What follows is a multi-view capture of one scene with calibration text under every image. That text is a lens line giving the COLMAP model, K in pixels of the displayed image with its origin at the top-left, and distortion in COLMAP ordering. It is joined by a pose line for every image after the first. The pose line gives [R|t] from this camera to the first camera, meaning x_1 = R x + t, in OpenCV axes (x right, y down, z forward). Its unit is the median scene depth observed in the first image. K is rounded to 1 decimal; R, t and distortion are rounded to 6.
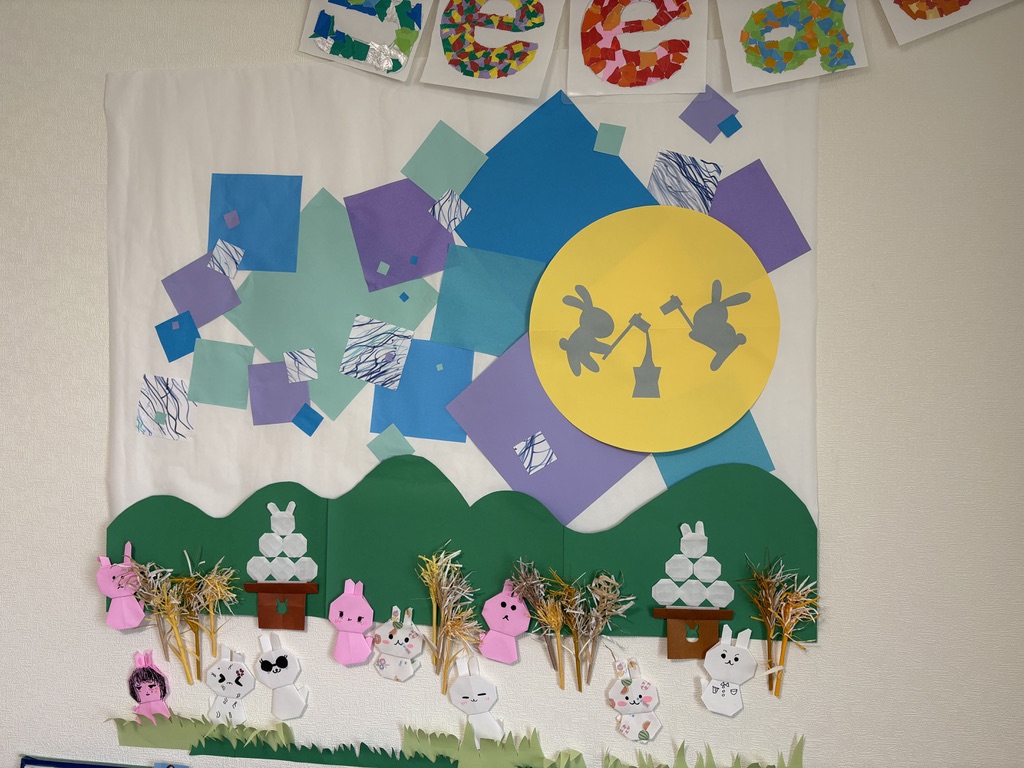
lens RADIAL K [[793.6, 0, 515.1], [0, 793.6, 384.1], [0, 0, 1]] dist [0.011872, -0.022211]
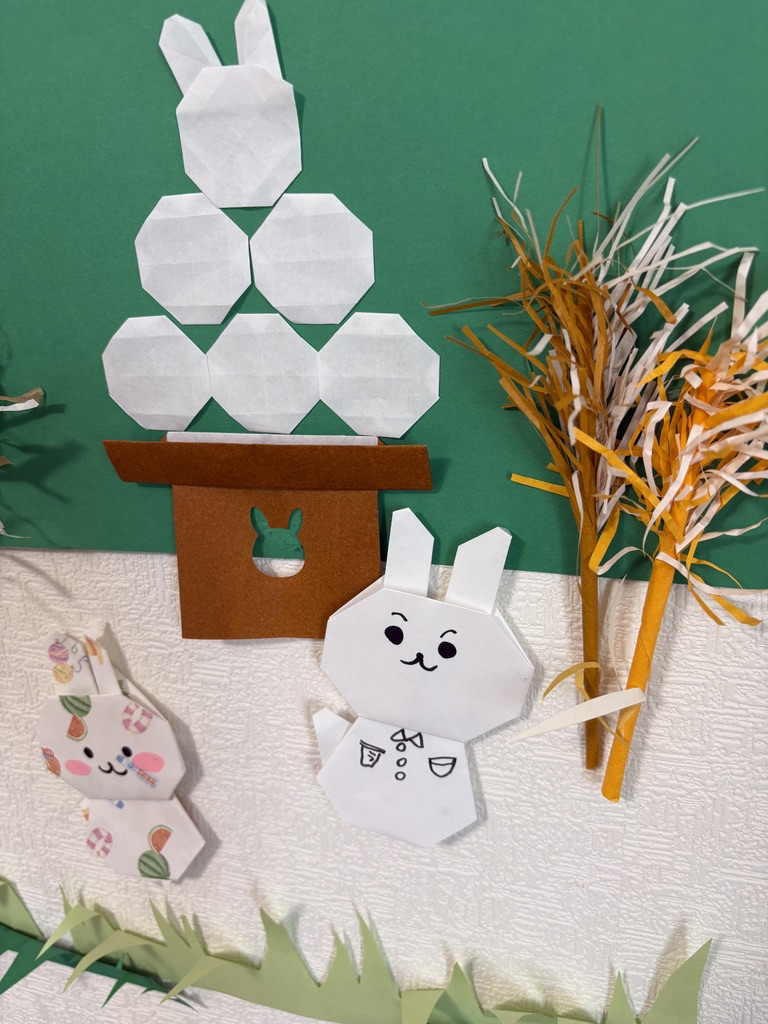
lens RADIAL K [[793.6, 0, 382.2], [0, 793.6, 511.0], [0, 0, 1]] dist [0.011872, -0.022211]
pose [[0.991126, 0.007687, -0.132702, 0.288946], [0.030808, 0.957857, 0.285587, 0.237334], [0.129305, -0.287141, 0.949121, 0.781335]]
